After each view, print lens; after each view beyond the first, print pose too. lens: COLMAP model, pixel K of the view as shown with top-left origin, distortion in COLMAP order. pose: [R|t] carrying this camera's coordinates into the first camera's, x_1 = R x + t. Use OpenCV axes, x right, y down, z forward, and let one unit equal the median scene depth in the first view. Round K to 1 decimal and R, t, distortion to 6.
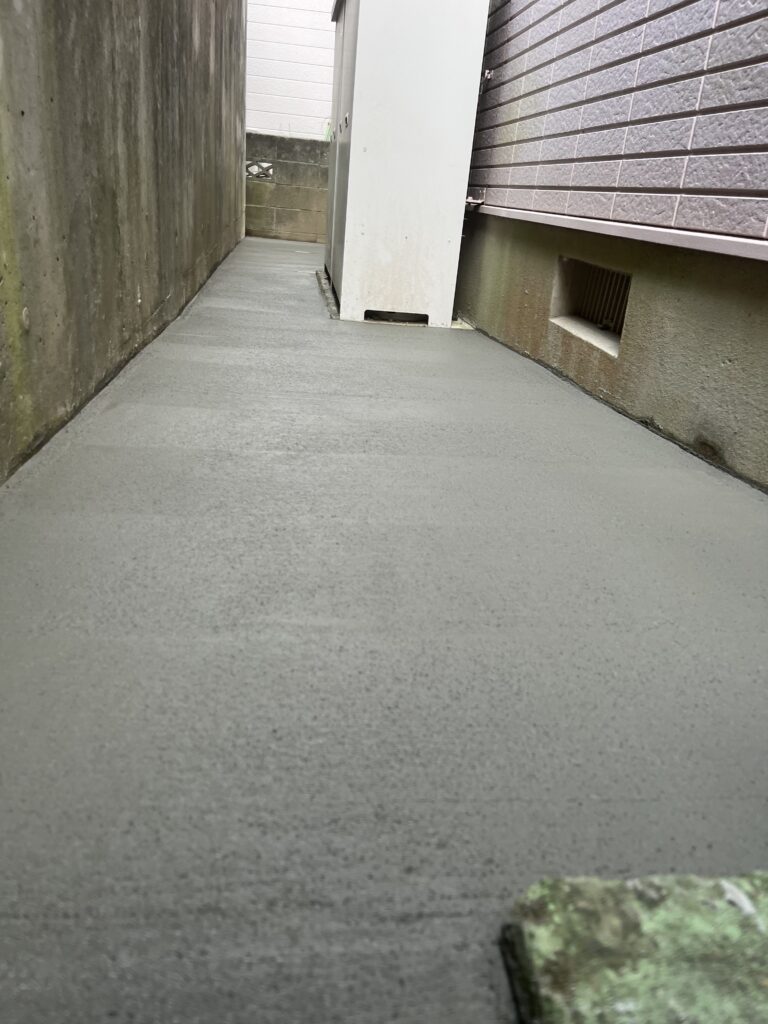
lens RADIAL K [[756.6, 0, 384.0], [0, 756.6, 512.0], [0, 0, 1]] dist [0.082777, -0.115550]
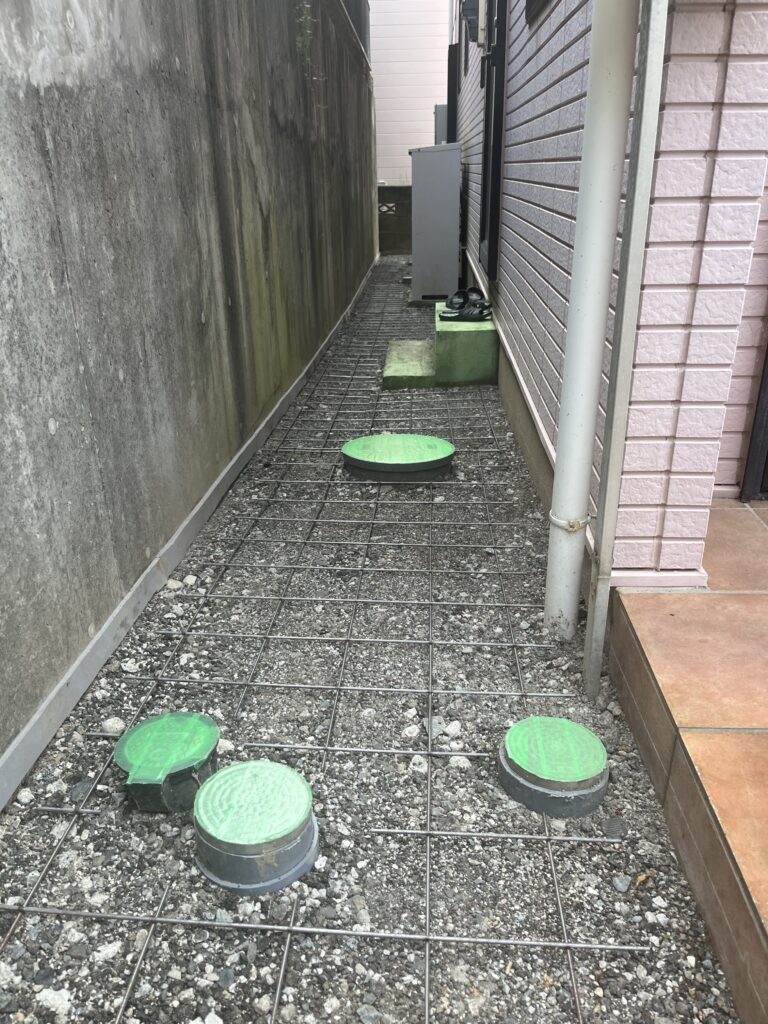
lens RADIAL K [[756.6, 0, 384.0], [0, 756.6, 512.0], [0, 0, 1]] dist [0.082777, -0.115550]
pose [[0.980507, -0.029250, -0.194294, 0.300088], [0.032672, 0.999362, 0.014431, 0.382118], [0.193748, -0.020497, 0.980837, -1.403442]]
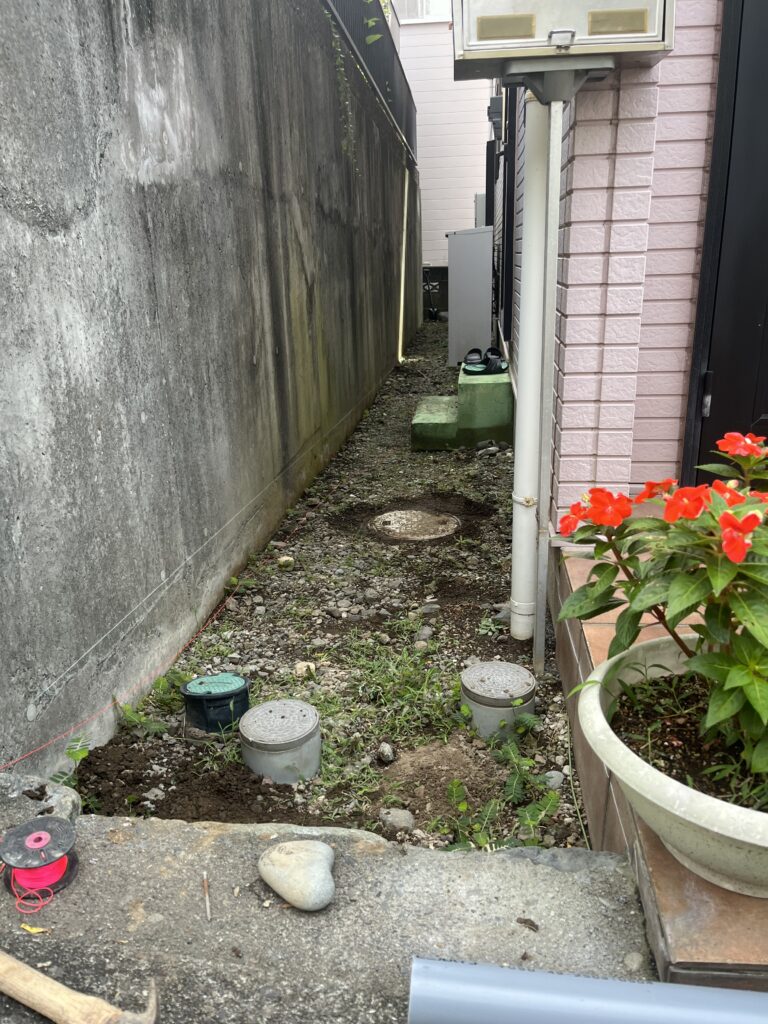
lens RADIAL K [[756.6, 0, 384.0], [0, 756.6, 512.0], [0, 0, 1]] dist [0.082777, -0.115550]
pose [[0.966255, -0.039250, -0.254581, 0.367092], [0.018596, 0.996373, -0.083038, 0.459994], [0.256917, 0.075502, 0.963480, -1.538785]]
